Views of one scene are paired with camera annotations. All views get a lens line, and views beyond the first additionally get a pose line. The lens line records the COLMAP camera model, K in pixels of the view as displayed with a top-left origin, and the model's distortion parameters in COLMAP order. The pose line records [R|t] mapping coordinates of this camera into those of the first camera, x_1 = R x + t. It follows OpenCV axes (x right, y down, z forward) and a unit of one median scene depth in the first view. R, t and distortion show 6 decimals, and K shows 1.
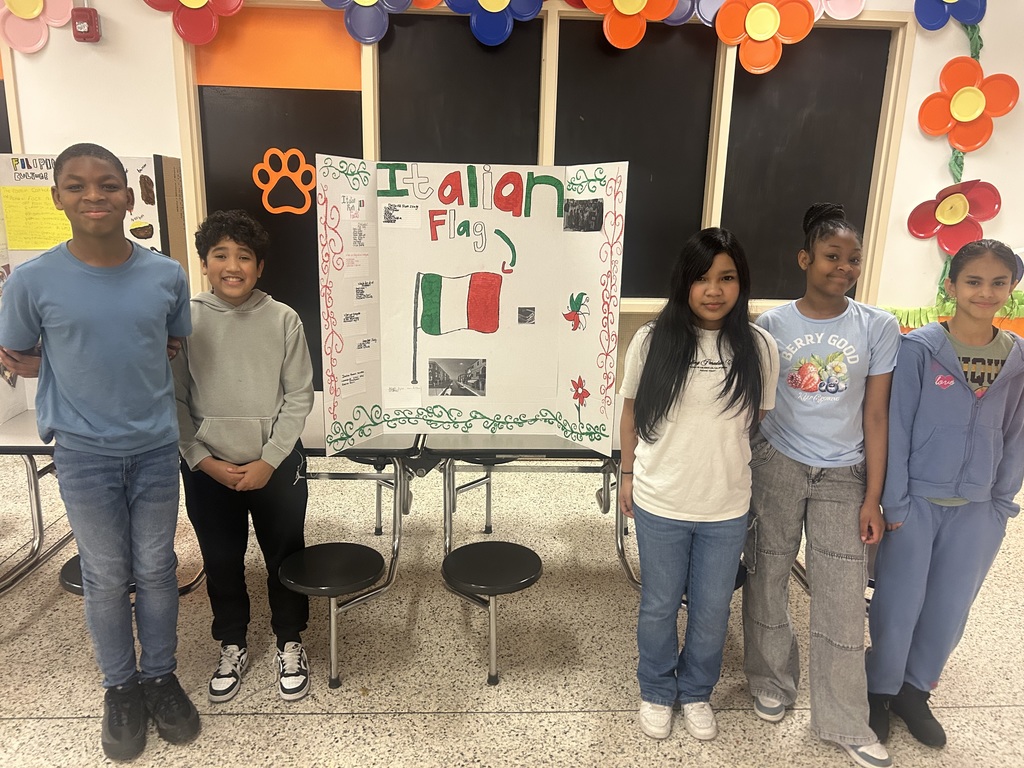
lens RADIAL K [[781.7, 0, 513.2], [0, 781.7, 390.4], [0, 0, 1]] dist [0.053268, -0.049792]
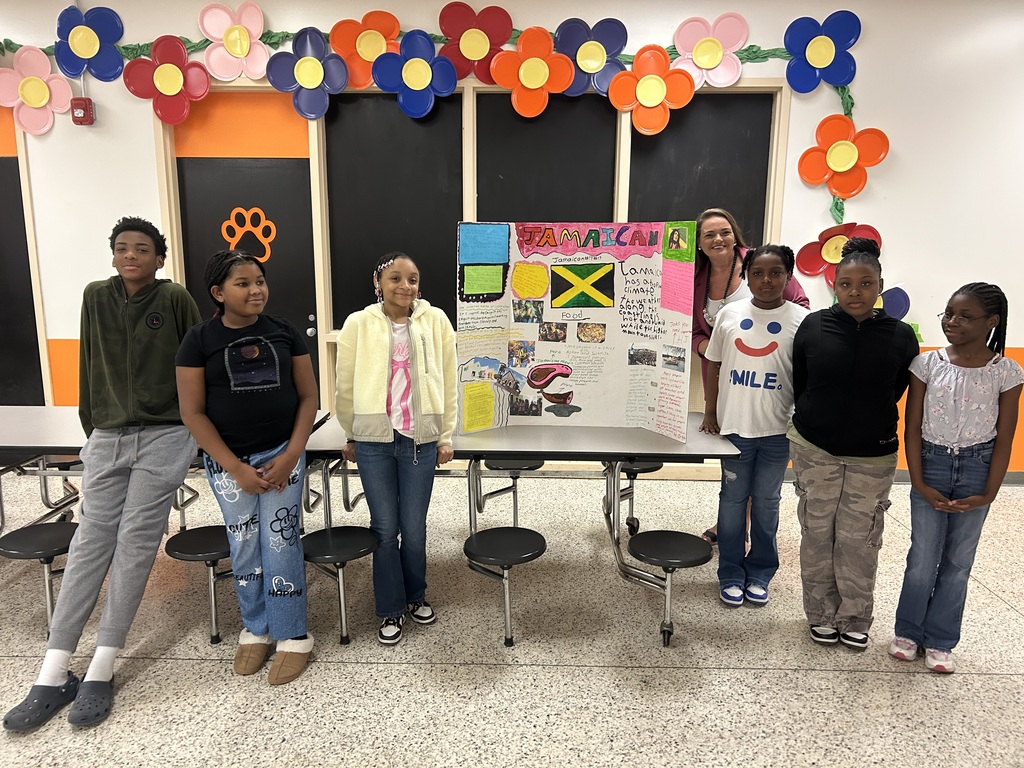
lens RADIAL K [[781.7, 0, 515.3], [0, 781.7, 393.0], [0, 0, 1]] dist [0.053268, -0.049792]
pose [[0.996972, -0.003248, -0.077692, 0.212767], [-0.001022, 0.998494, -0.054858, 0.035395], [0.077753, 0.054772, 0.995467, -0.132467]]
